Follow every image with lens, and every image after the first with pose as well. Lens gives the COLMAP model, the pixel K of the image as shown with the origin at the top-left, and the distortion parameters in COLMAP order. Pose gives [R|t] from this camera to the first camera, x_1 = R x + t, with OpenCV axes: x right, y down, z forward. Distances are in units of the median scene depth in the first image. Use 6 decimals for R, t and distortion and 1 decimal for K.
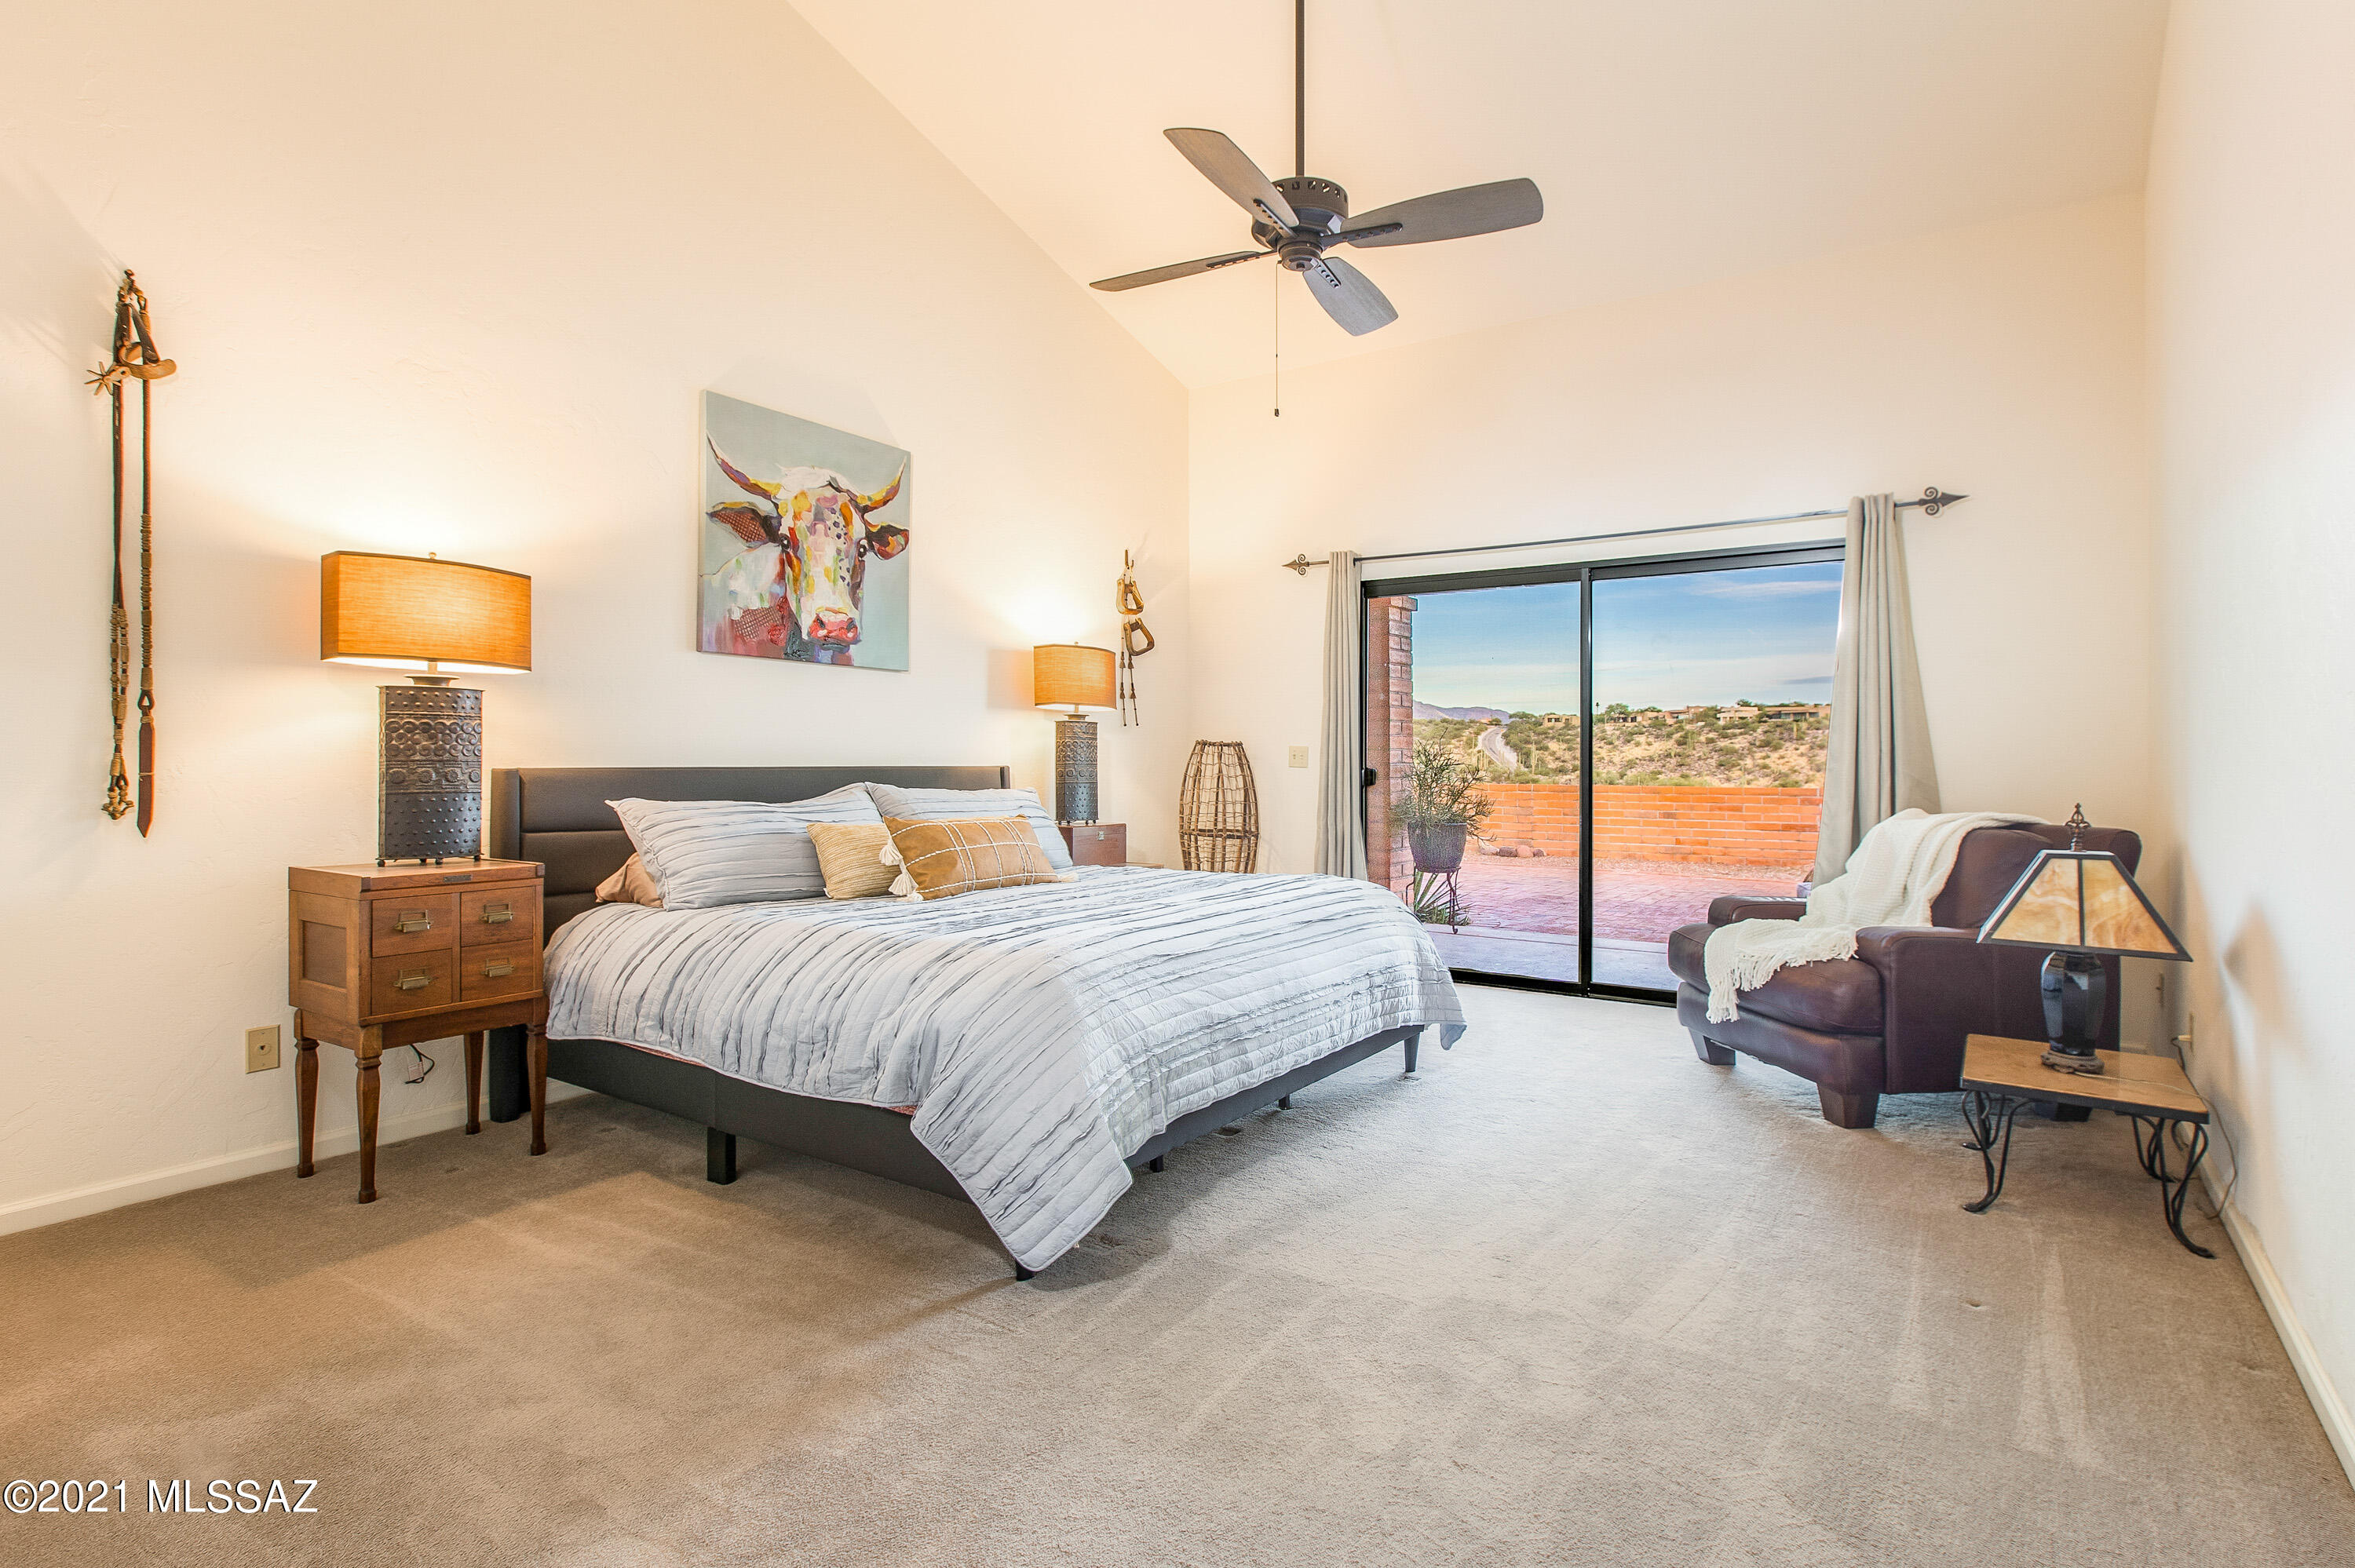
lens RADIAL K [[1155.5, 0, 1240.1], [0, 1155.5, 759.3], [0, 0, 1]] dist [-0.012572, 0.014109]
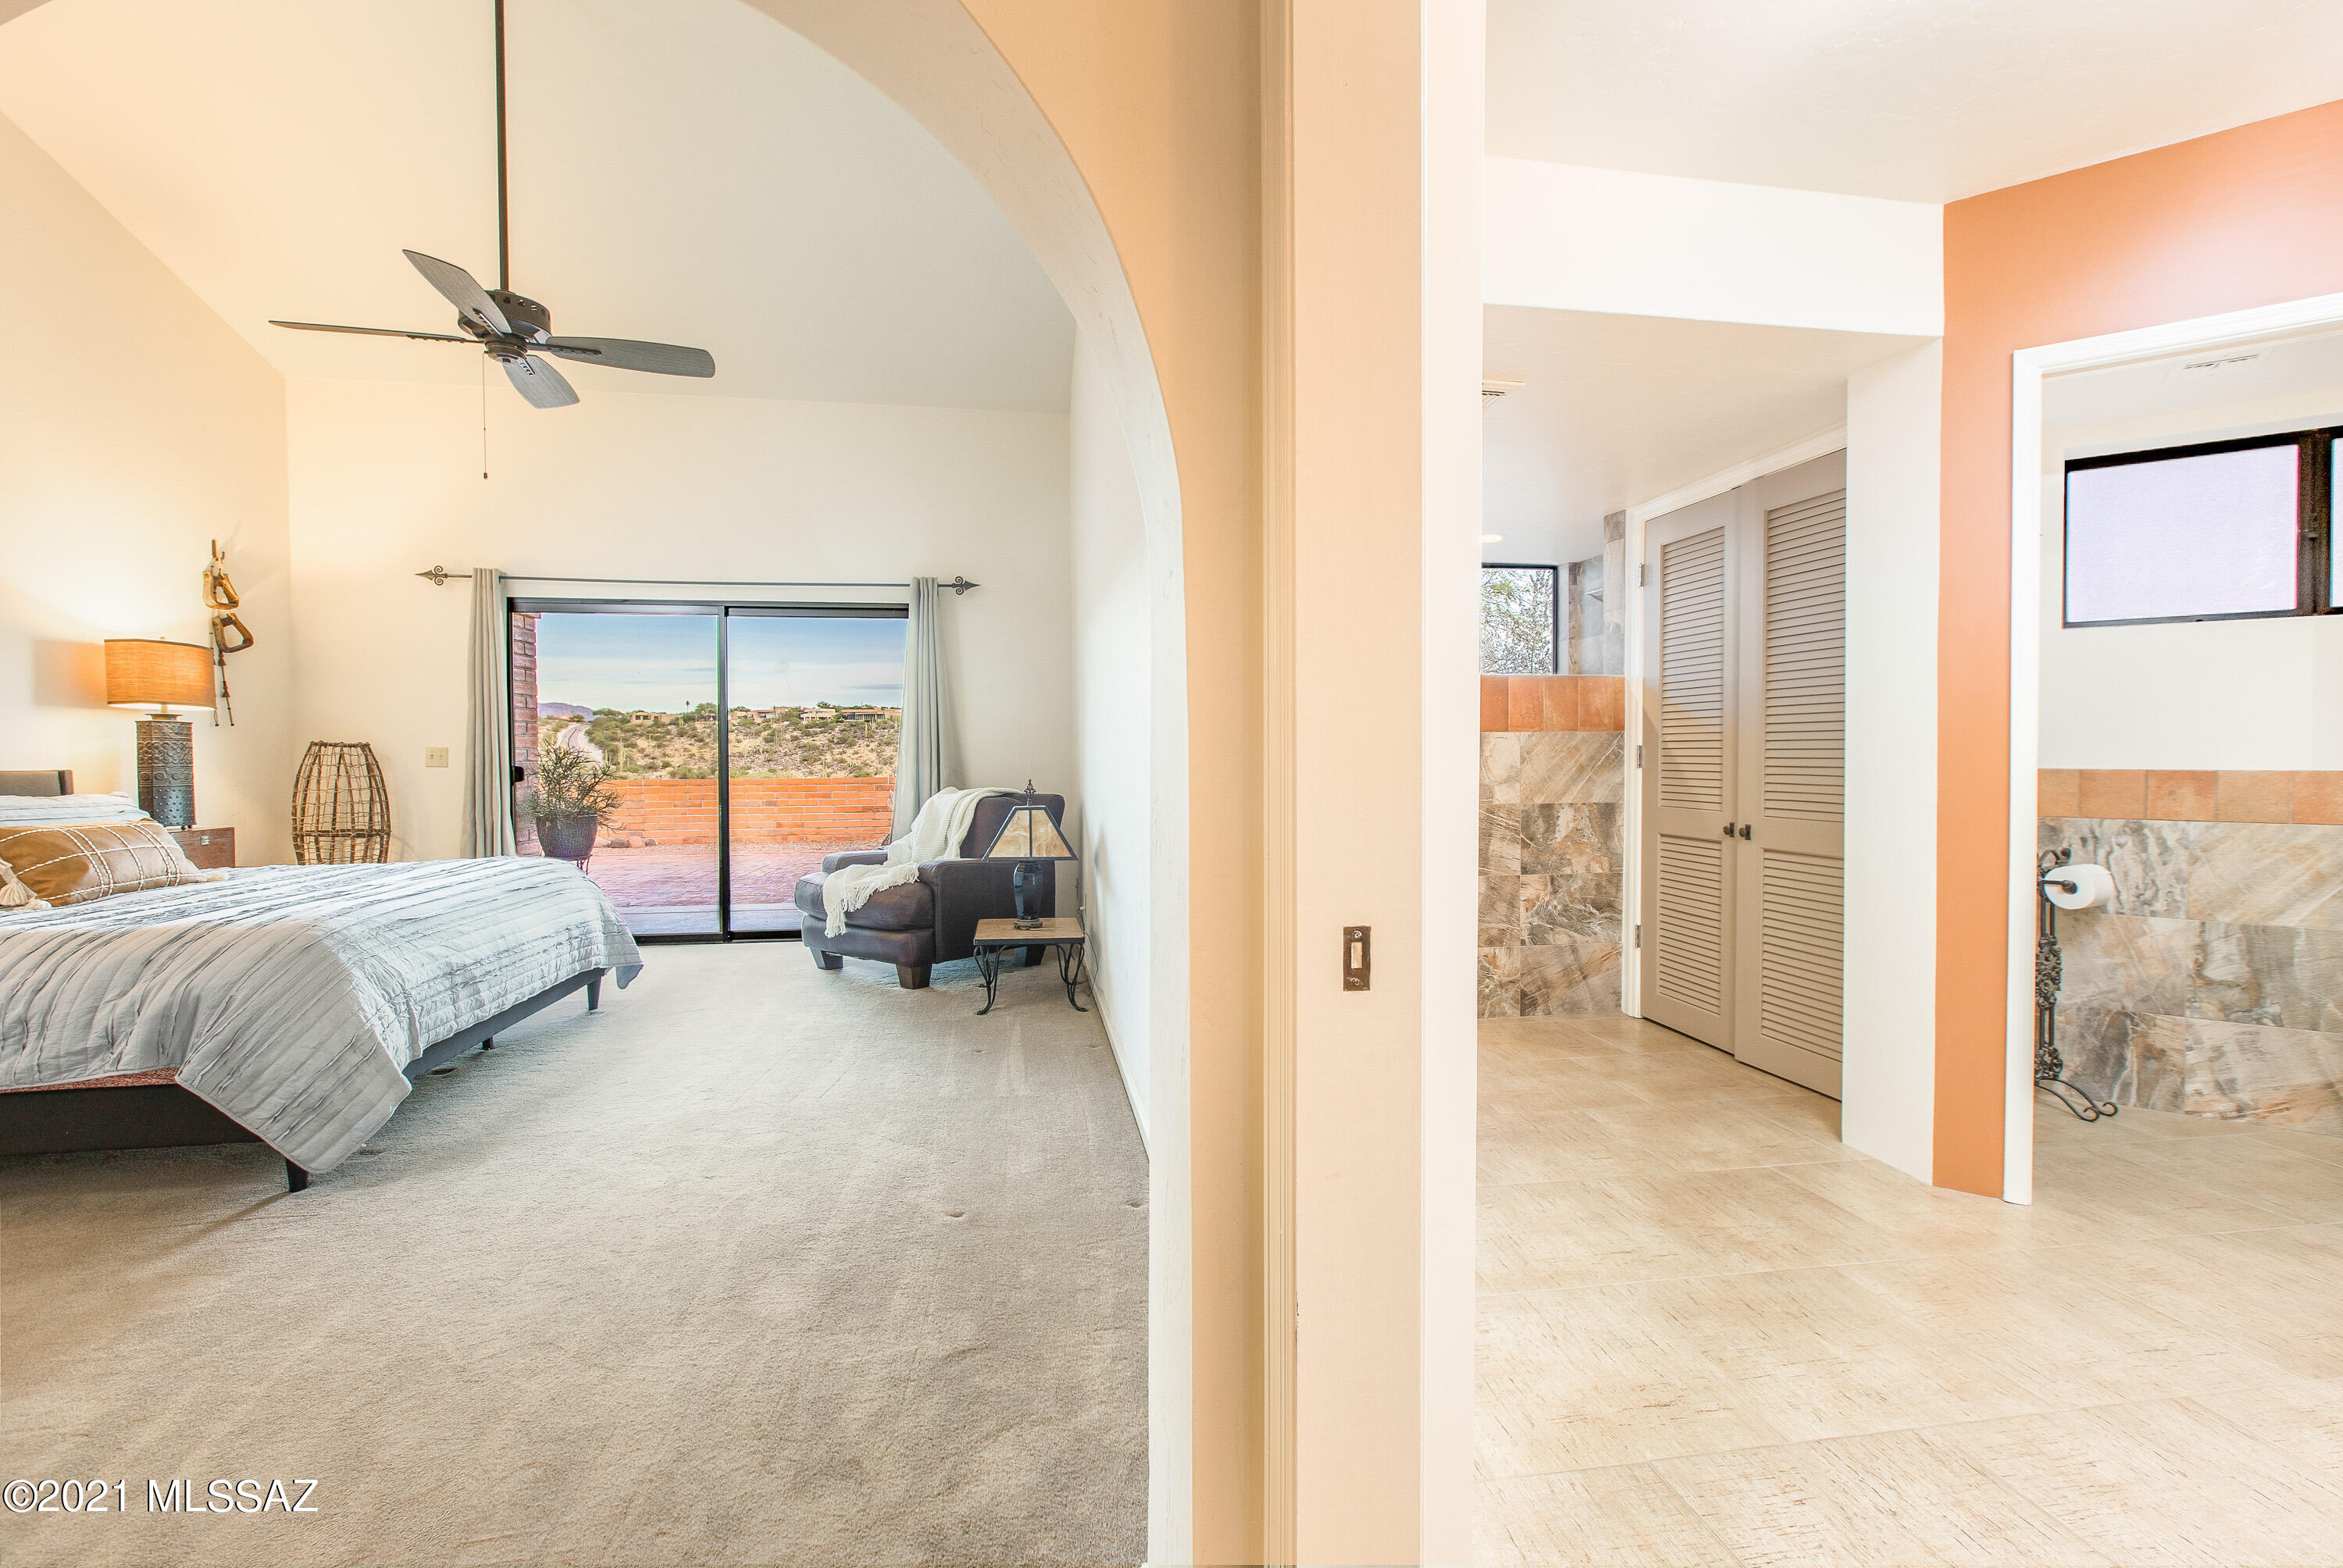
lens RADIAL K [[1067.1, 0, 1173.1], [0, 1067.1, 757.9], [0, 0, 1]] dist [0.002570, 0.001108]
pose [[0.745892, -0.010057, 0.665991, -0.167329], [0.008414, 0.999948, 0.005677, -0.001552], [-0.666014, 0.001369, 0.745938, -0.304841]]
